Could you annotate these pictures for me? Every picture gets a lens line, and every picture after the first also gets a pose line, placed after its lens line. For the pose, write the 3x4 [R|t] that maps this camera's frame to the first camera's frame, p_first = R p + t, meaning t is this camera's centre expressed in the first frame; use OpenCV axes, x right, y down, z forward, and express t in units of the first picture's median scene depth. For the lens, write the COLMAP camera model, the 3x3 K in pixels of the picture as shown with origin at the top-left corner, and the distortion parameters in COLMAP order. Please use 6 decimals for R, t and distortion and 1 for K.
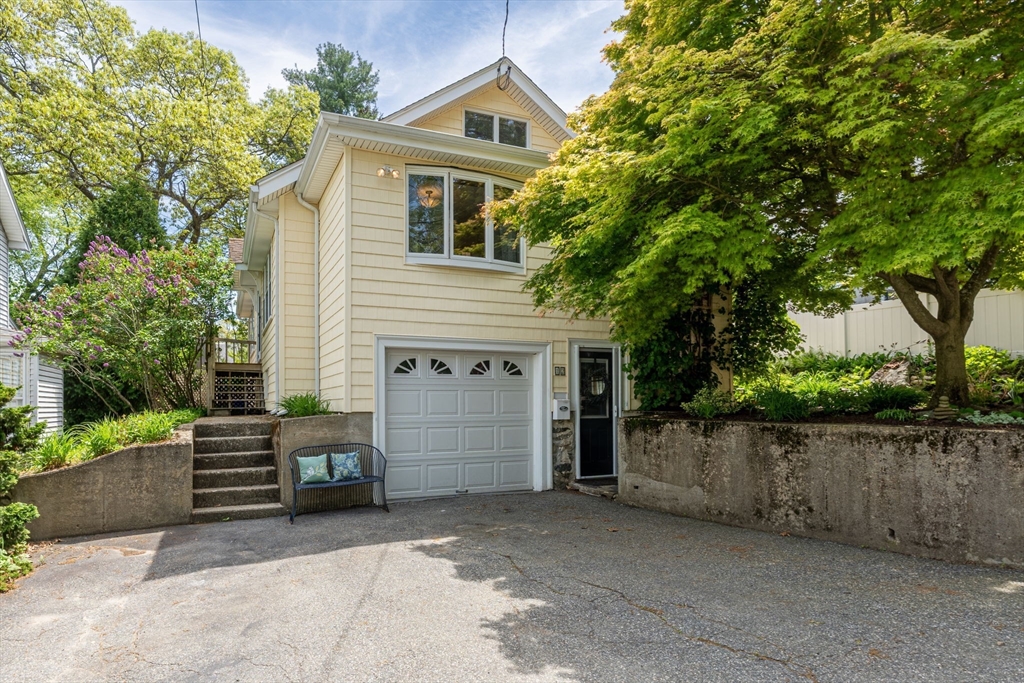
lens RADIAL K [[491.7, 0, 578.1], [0, 491.7, 362.5], [0, 0, 1]] dist [-0.001538, -0.000482]
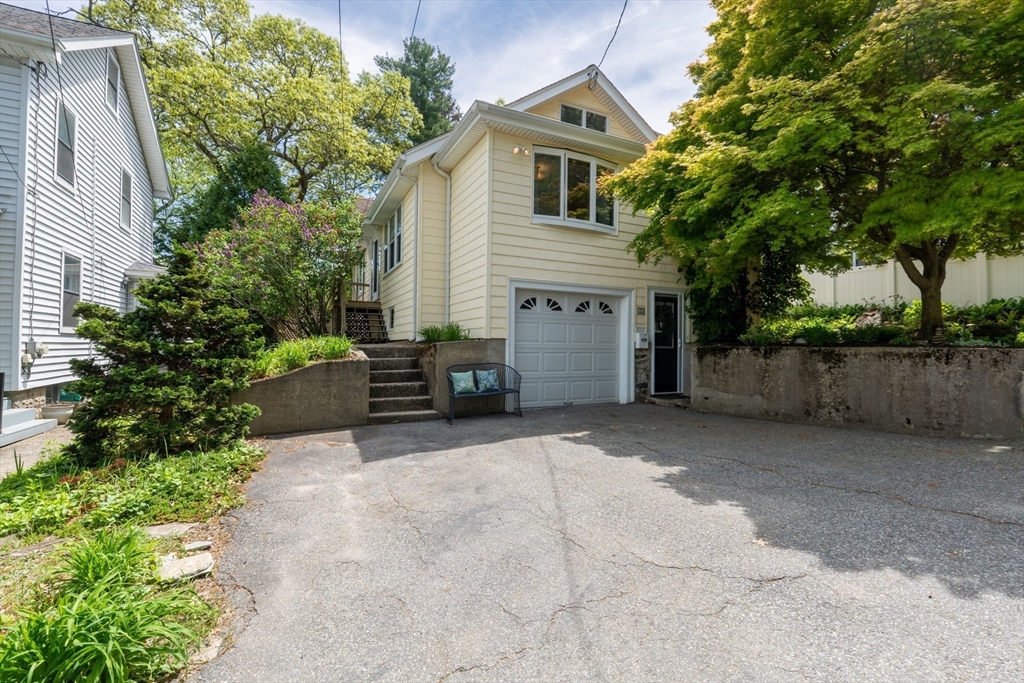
lens RADIAL K [[462.7, 0, 514.9], [0, 462.7, 328.5], [0, 0, 1]] dist [-0.002625, -0.000335]
pose [[0.995006, 0.018466, 0.098090, -0.513714], [-0.017820, 0.999813, -0.007465, 0.083520], [-0.098209, 0.005680, 0.995150, -0.188306]]
